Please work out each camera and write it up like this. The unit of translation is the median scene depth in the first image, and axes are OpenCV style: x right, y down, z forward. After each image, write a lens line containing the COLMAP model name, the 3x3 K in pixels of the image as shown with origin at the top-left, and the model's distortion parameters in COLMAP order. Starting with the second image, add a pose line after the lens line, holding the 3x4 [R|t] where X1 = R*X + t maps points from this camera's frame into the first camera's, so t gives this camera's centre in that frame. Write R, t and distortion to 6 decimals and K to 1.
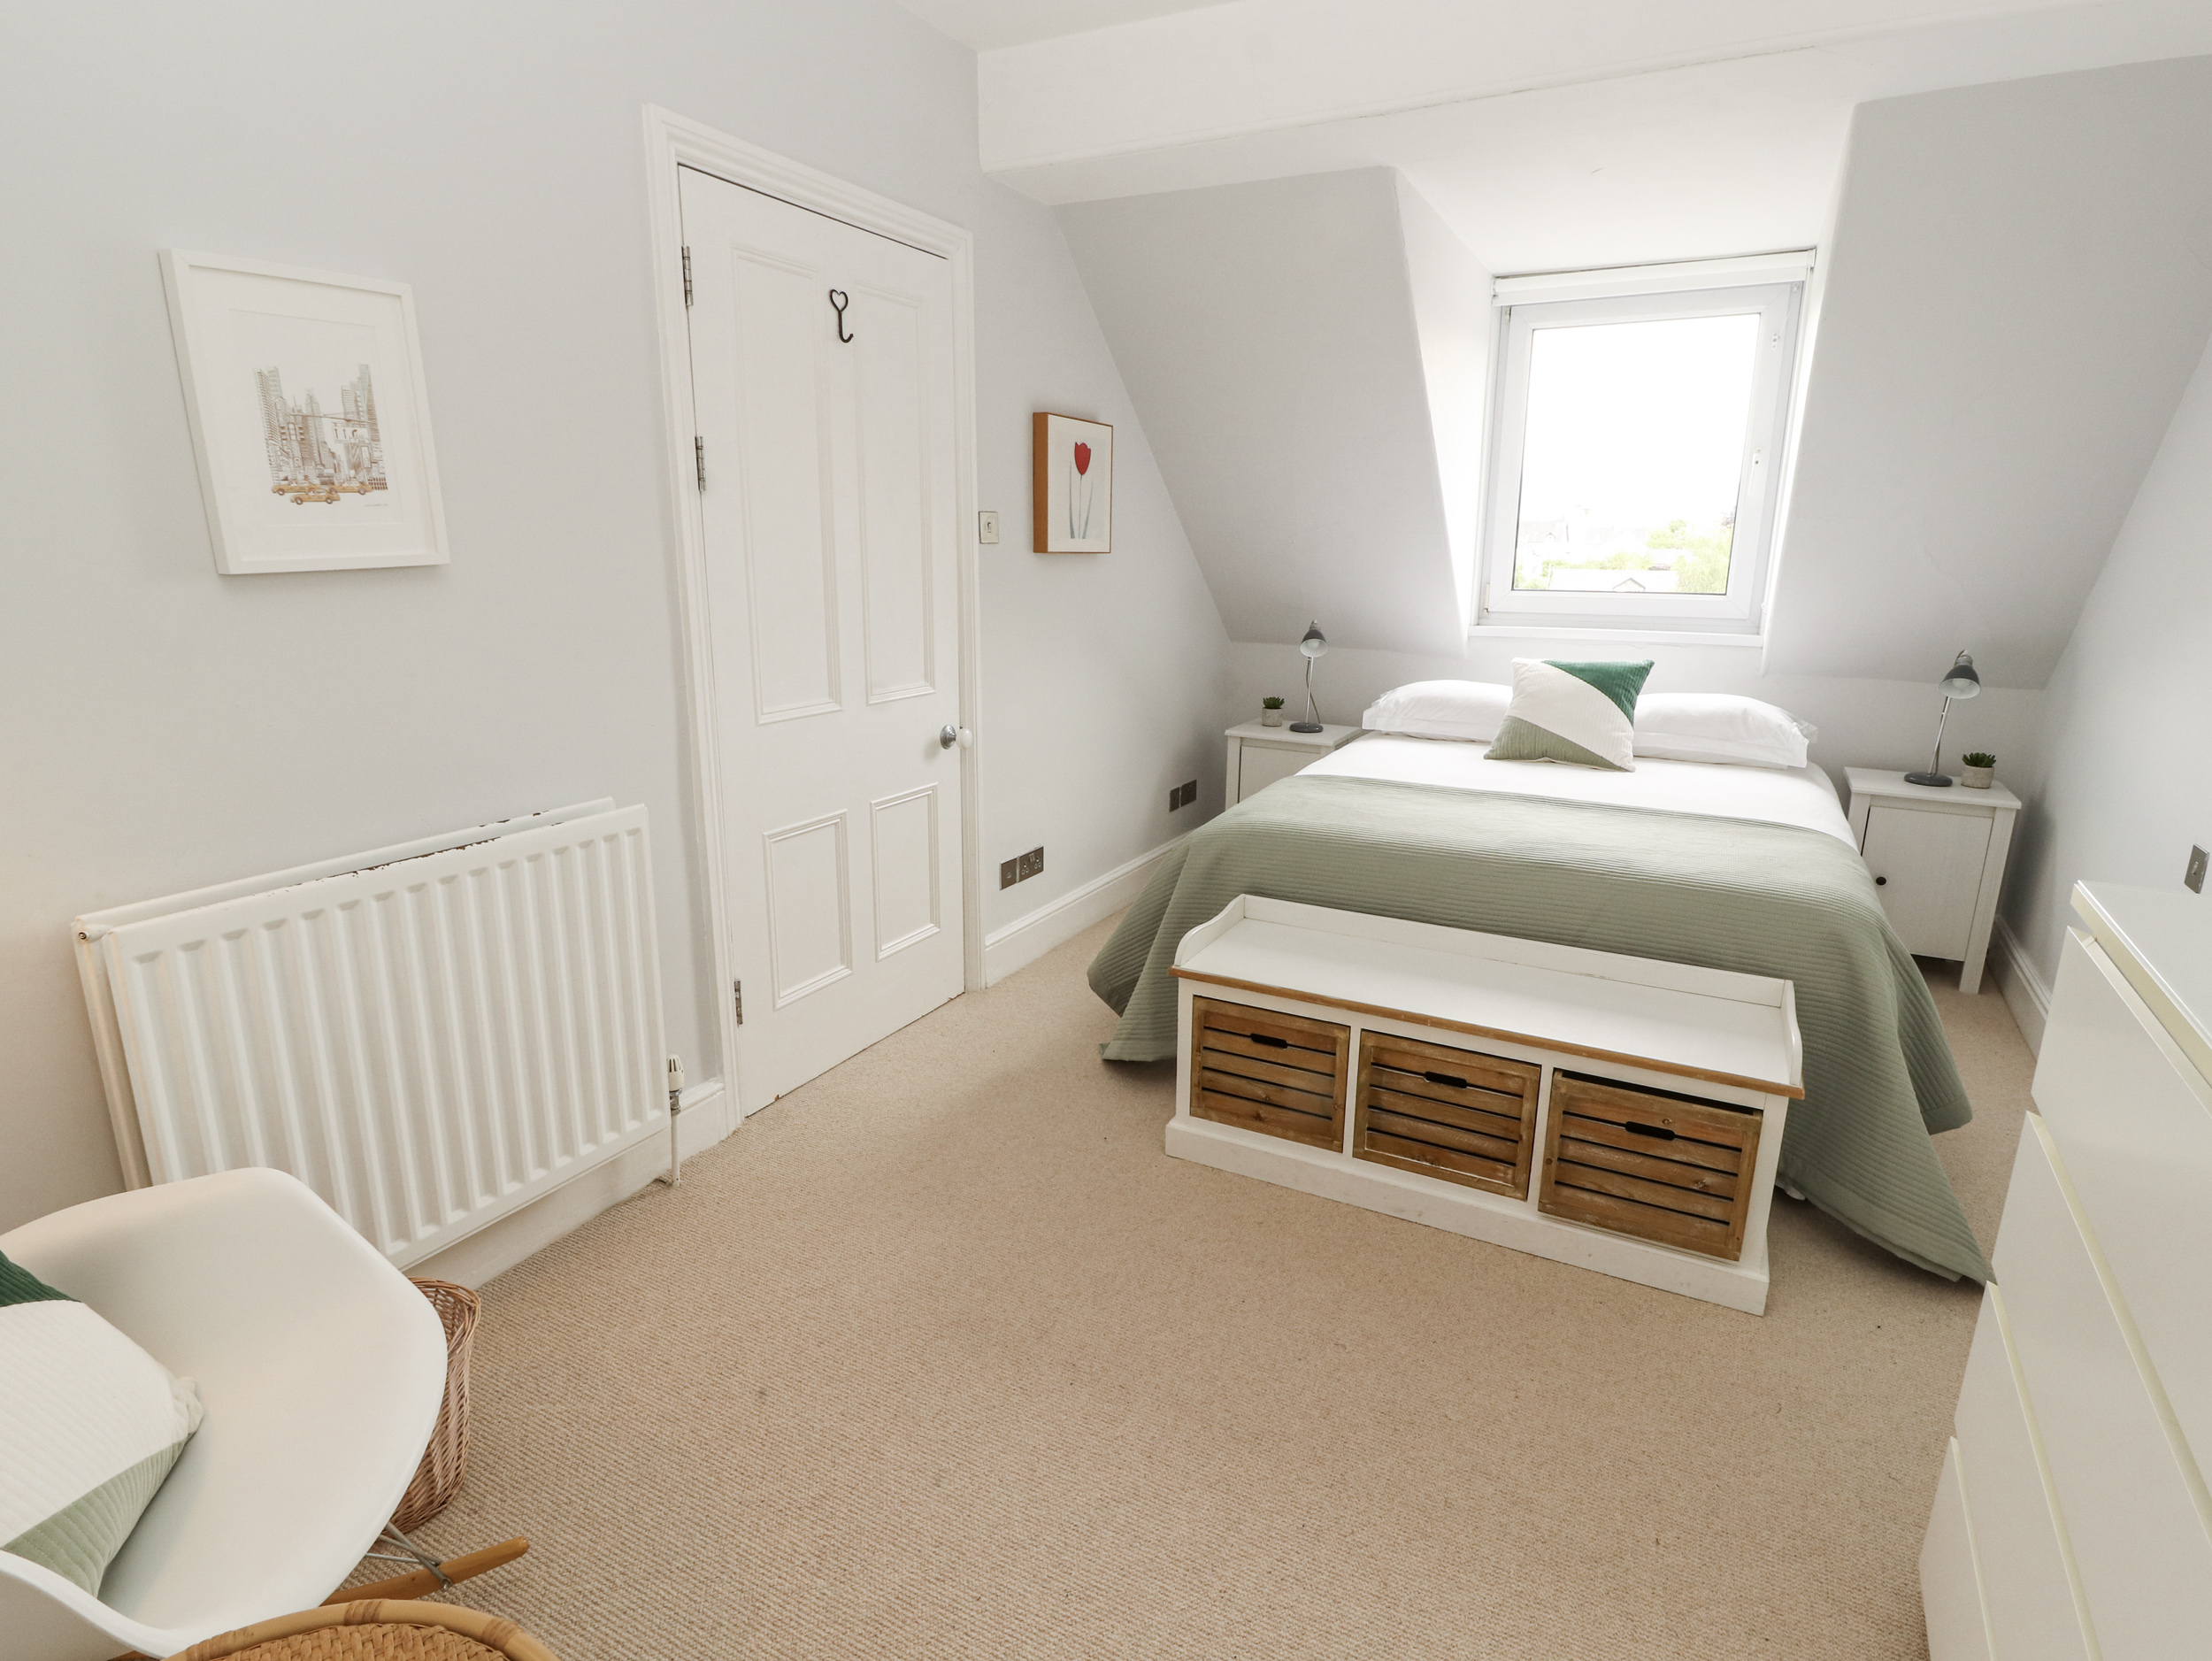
lens RADIAL K [[1138.8, 0, 1110.7], [0, 1138.8, 831.5], [0, 0, 1]] dist [-0.006931, -0.013876]
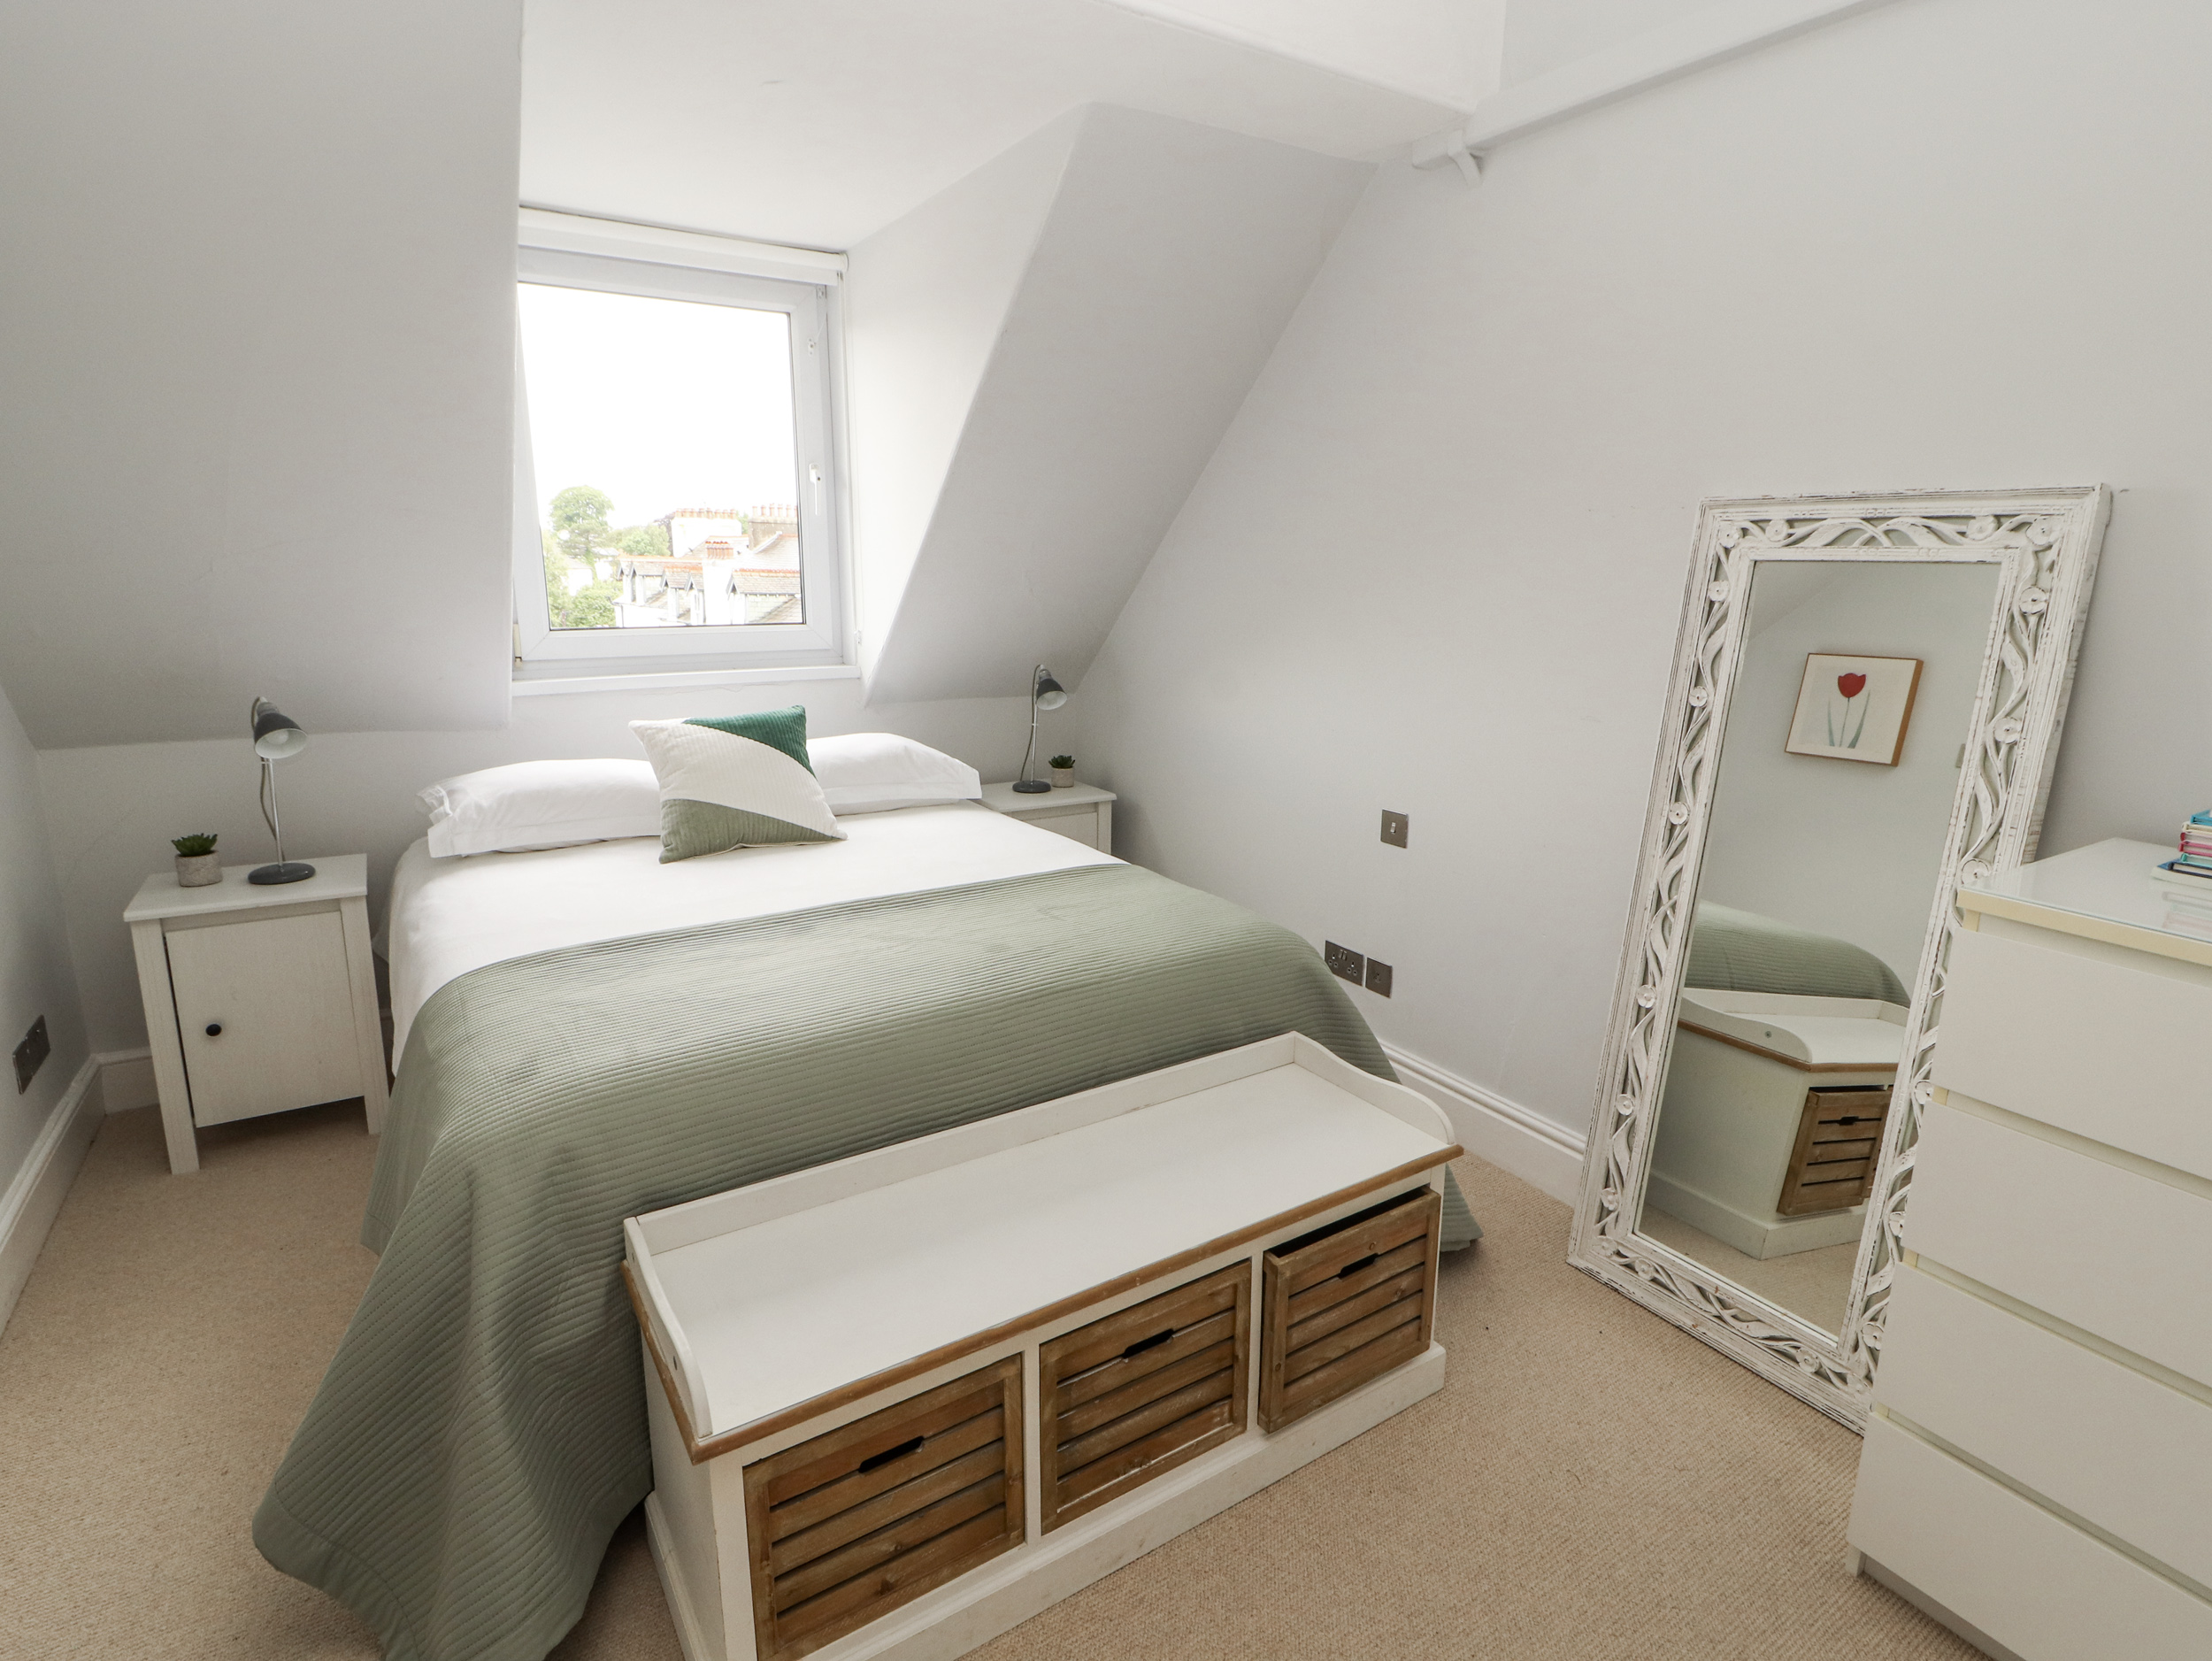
lens RADIAL K [[1138.8, 0, 1110.7], [0, 1138.8, 831.5], [0, 0, 1]] dist [-0.006931, -0.013876]
pose [[0.475558, -0.200011, 0.856645, -0.222681], [0.214369, 0.970801, 0.107659, -0.148090], [-0.853165, 0.132440, 0.504548, 0.578371]]
